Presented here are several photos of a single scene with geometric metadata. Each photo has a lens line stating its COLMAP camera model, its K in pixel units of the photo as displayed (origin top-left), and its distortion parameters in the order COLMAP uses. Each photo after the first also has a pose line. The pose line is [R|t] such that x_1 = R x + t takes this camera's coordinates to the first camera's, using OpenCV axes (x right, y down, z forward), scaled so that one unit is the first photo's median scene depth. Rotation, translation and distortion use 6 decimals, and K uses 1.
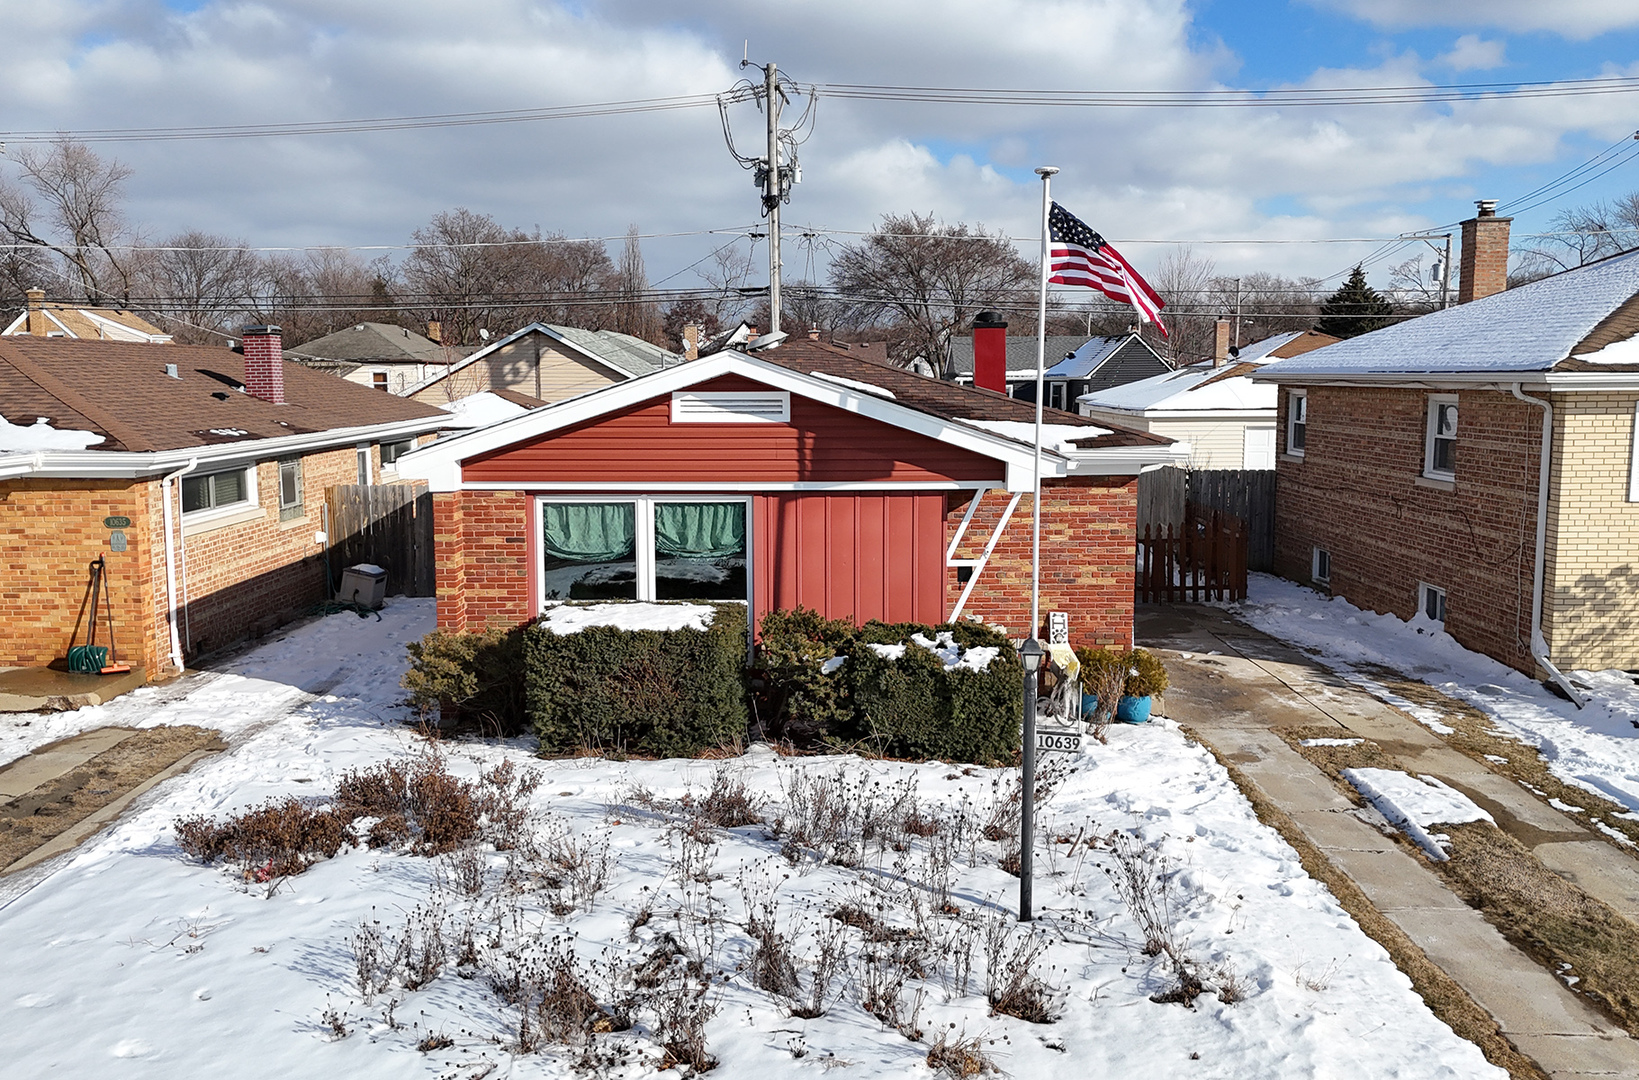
lens RADIAL K [[1412.4, 0, 769.2], [0, 1412.4, 539.7], [0, 0, 1]] dist [0.056430, -0.010381]
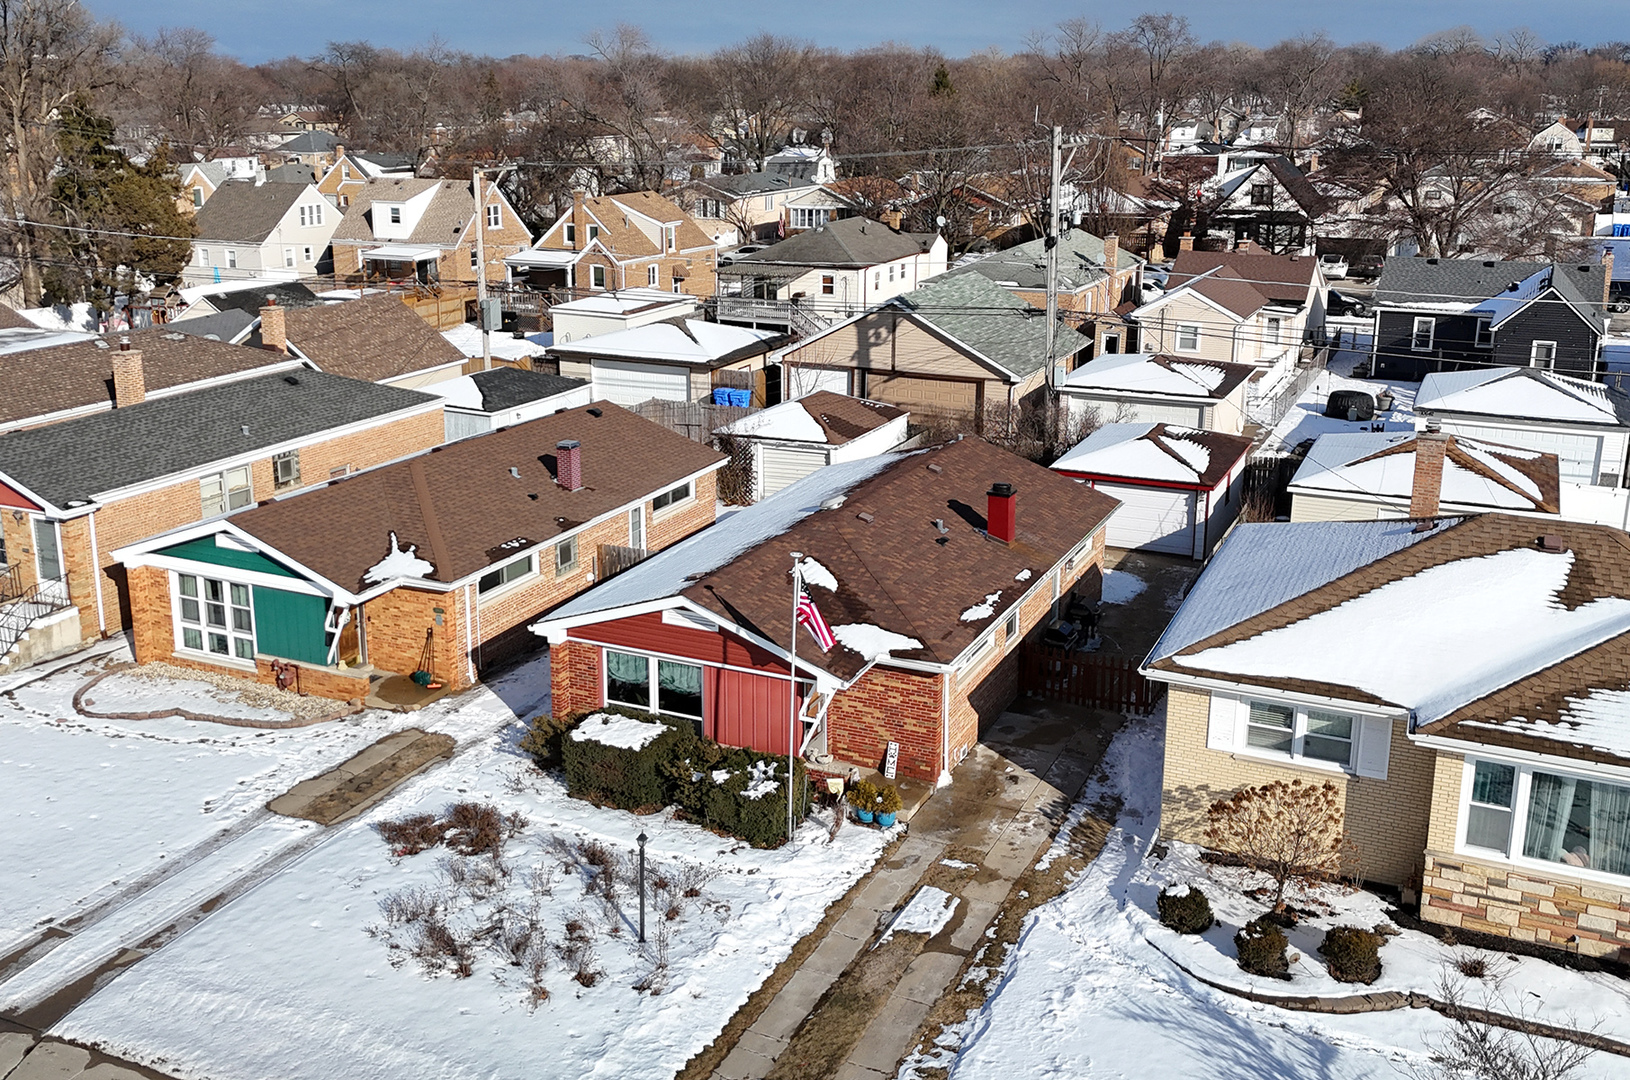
lens RADIAL K [[1550.5, 0, 751.0], [0, 1550.5, 470.5], [0, 0, 1]] dist [0.100528, -0.116710]
pose [[0.909563, 0.104241, -0.402281, 0.818150], [-0.053155, 0.989260, 0.136157, -0.551307], [0.412153, -0.102460, 0.905335, -0.771669]]
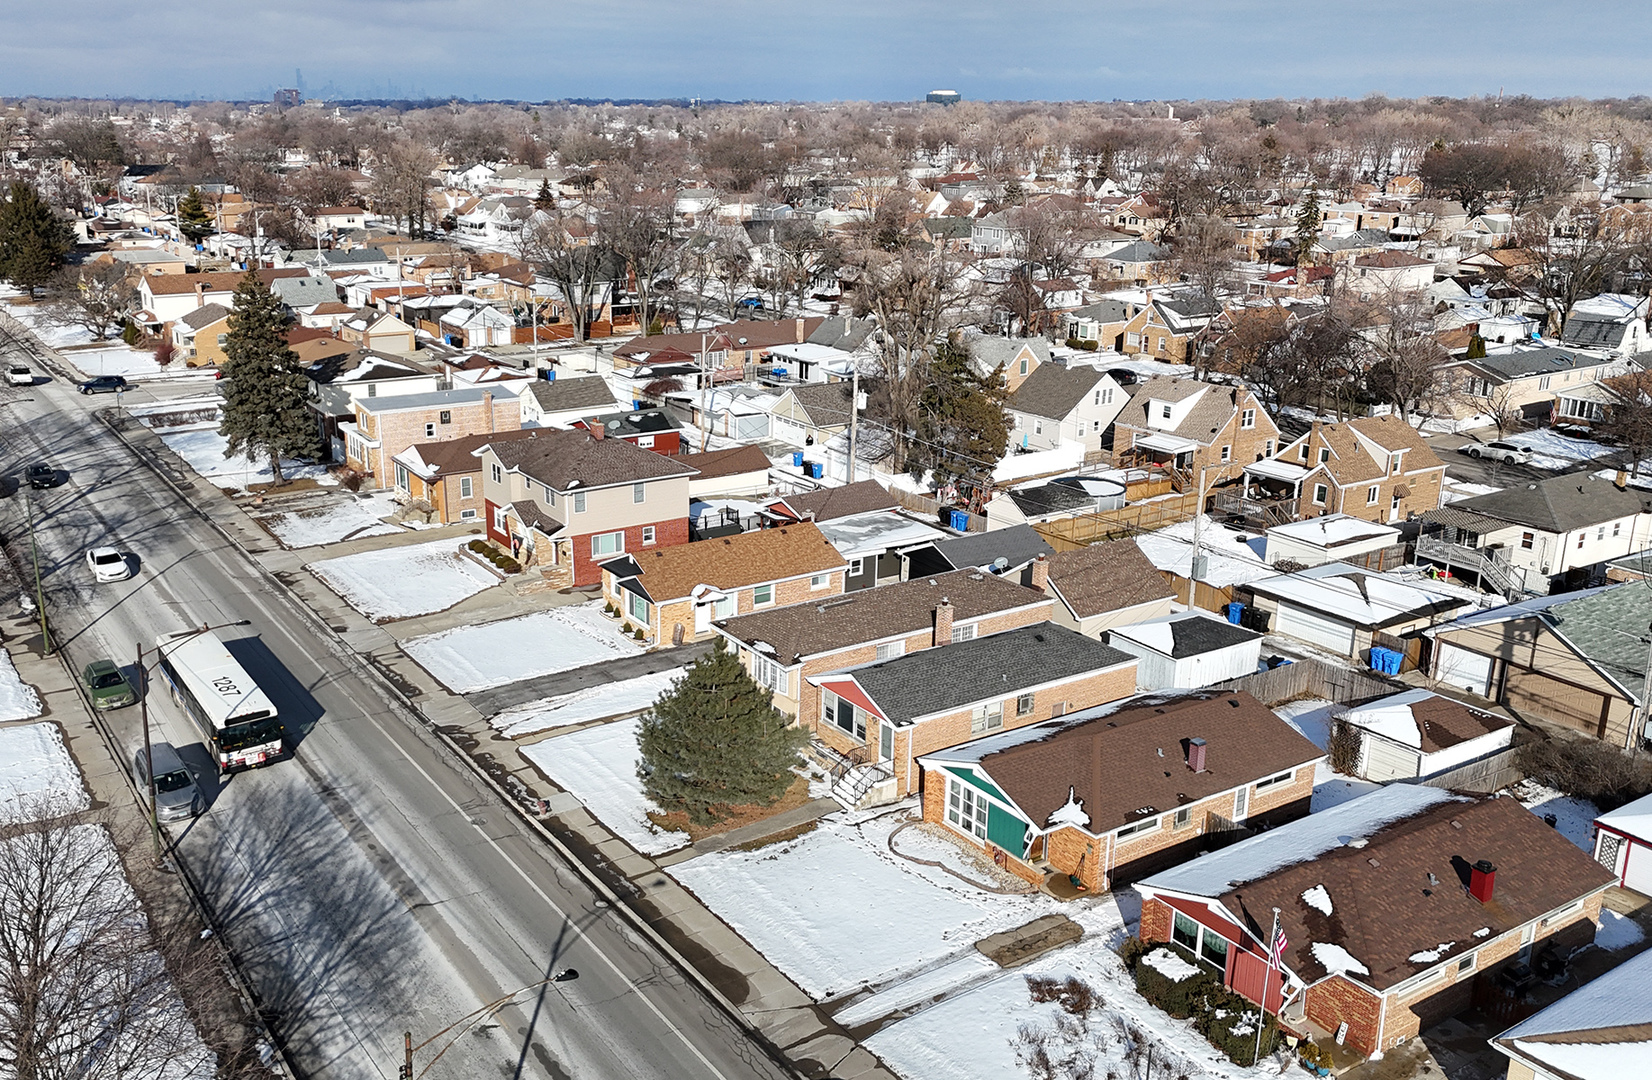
lens RADIAL K [[1451.4, 0, 722.1], [0, 1451.4, 517.3], [0, 0, 1]] dist [0.052118, -0.023299]
pose [[0.557811, 0.236636, -0.795519, 1.671287], [-0.105257, 0.970924, 0.215007, -1.477673], [0.823267, -0.036199, 0.566499, -1.671384]]
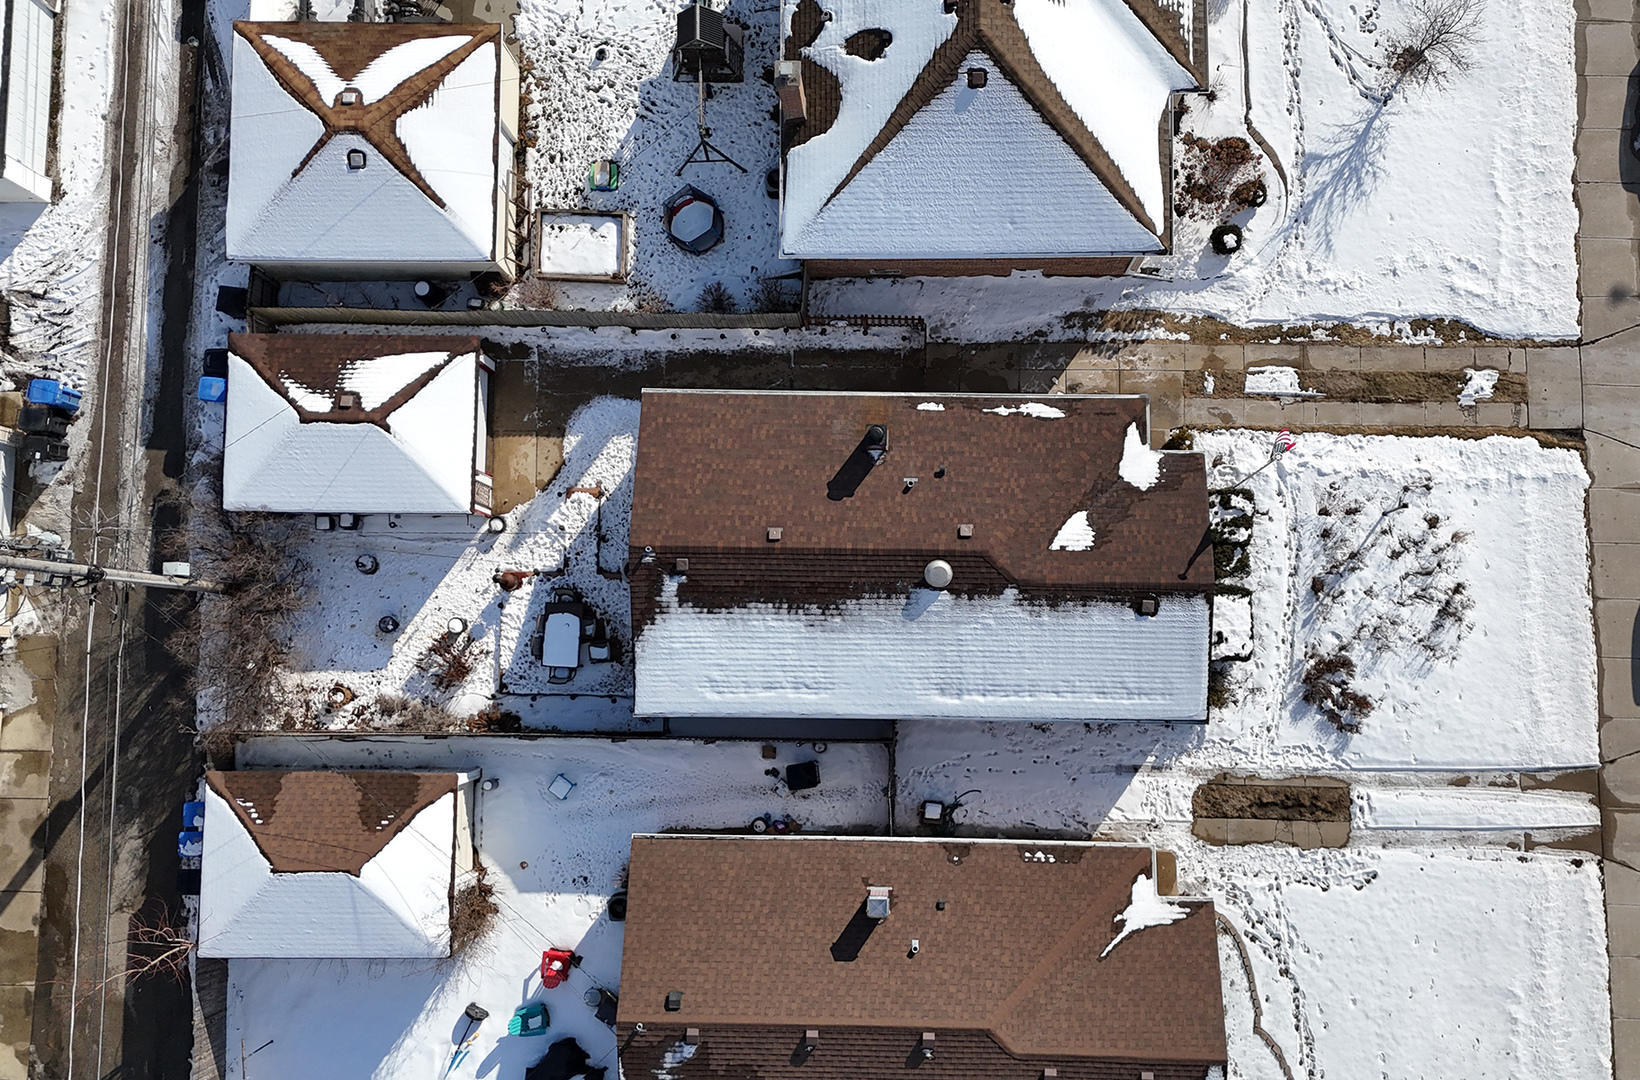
lens RADIAL K [[1498.4, 0, 872.2], [0, 1498.4, 542.8], [0, 0, 1]] dist [0.056016, -0.011578]
pose [[-0.022555, -0.994424, 0.103012, -0.200341], [0.133691, 0.099113, 0.986054, -2.630206], [-0.990766, 0.036012, 0.130710, 1.167733]]
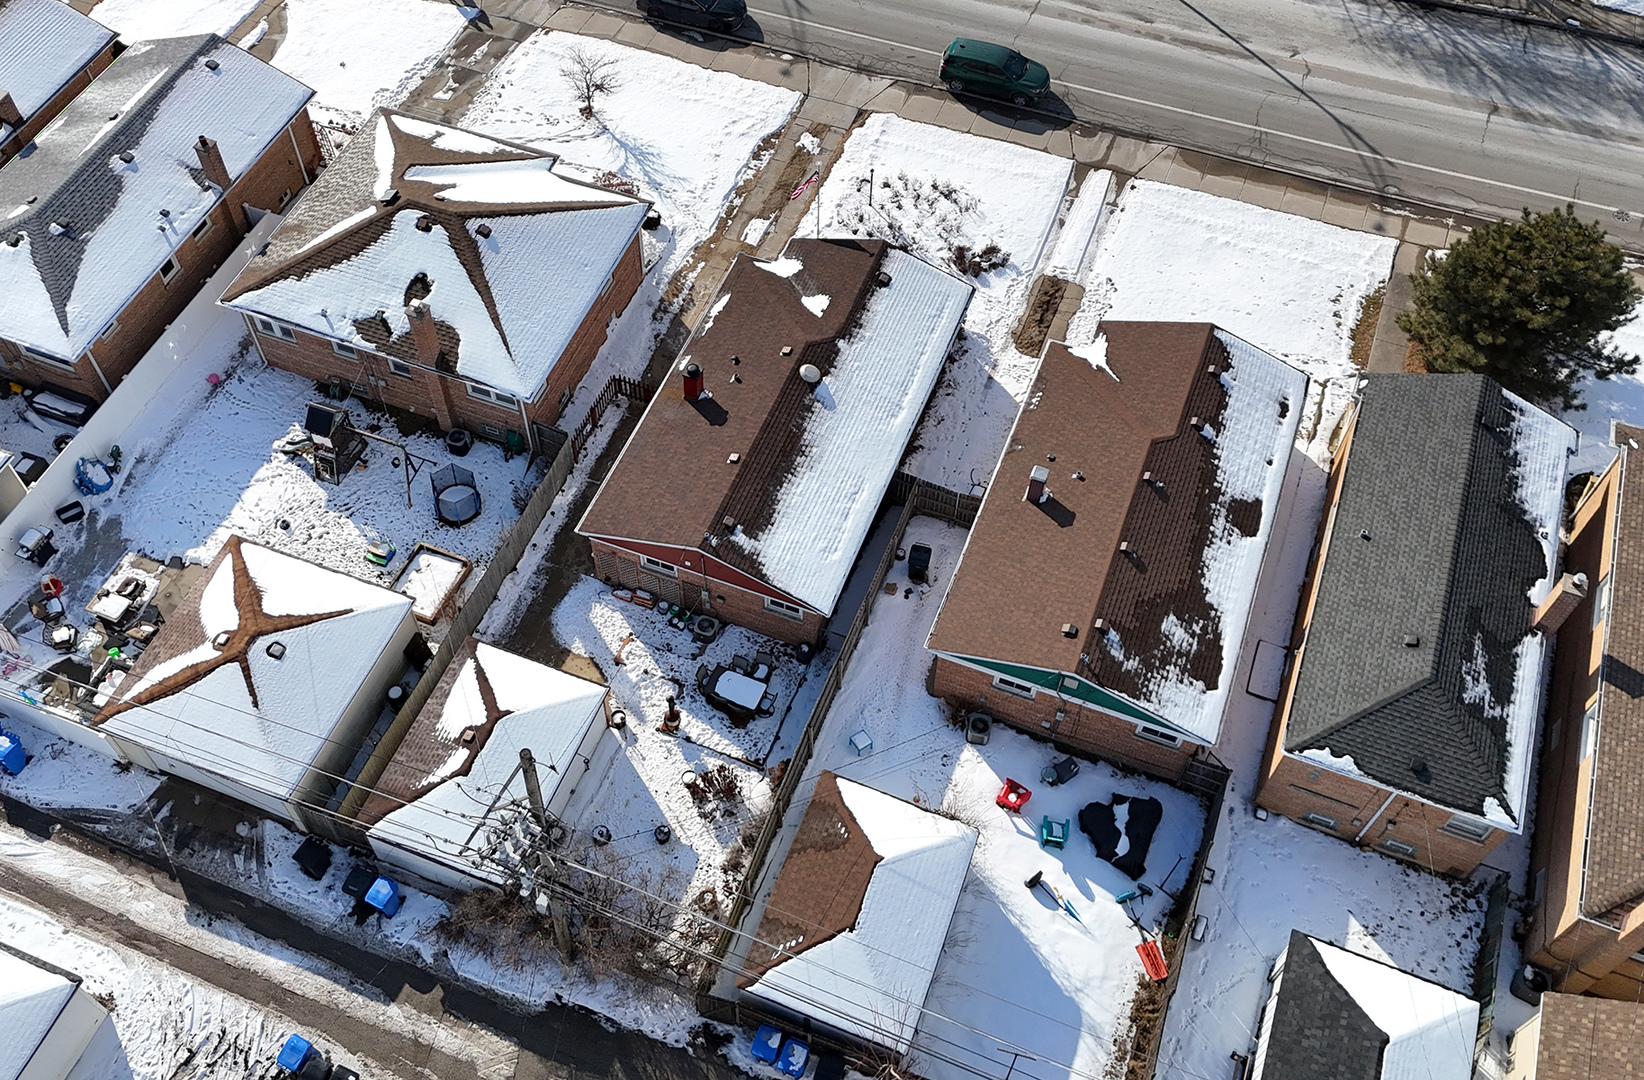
lens RADIAL K [[1498.0, 0, 759.1], [0, 1498.0, 496.3], [0, 0, 1]] dist [0.120156, -0.167600]
pose [[-0.938362, -0.269698, 0.216195, -0.667706], [0.055121, 0.500705, 0.863861, -2.849632], [-0.341231, 0.822531, -0.454976, 3.104858]]
